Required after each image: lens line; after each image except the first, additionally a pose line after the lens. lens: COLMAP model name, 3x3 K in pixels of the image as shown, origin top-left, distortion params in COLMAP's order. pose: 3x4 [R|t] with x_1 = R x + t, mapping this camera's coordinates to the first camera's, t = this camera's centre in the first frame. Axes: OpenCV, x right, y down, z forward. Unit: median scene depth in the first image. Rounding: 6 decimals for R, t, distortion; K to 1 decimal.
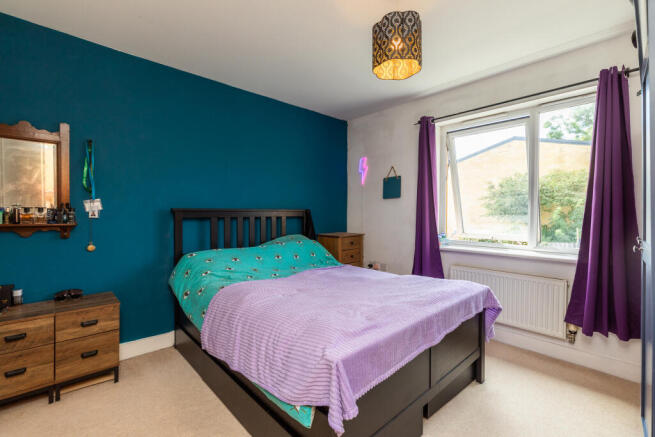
lens RADIAL K [[292.6, 0, 326.8], [0, 292.6, 215.6], [0, 0, 1]] dist [0.008987, -0.001886]
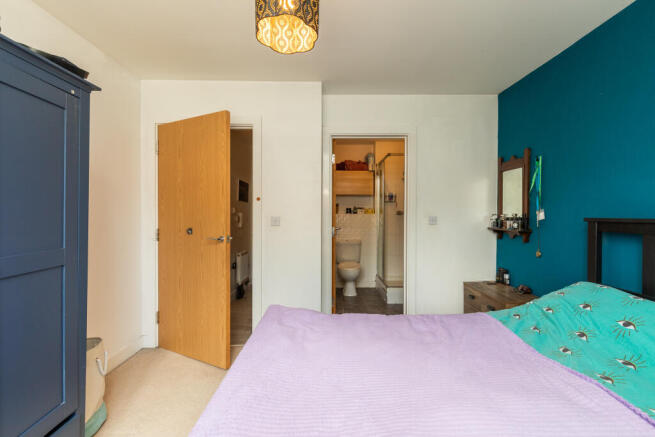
lens RADIAL K [[292.6, 0, 327.8], [0, 292.6, 219.0], [0, 0, 1]] dist [0.008987, -0.001886]
pose [[-0.667210, 0.002685, -0.744865, 0.560121], [-0.006859, 0.999929, 0.009749, -0.028958], [0.744838, 0.011613, -0.667144, 1.153447]]
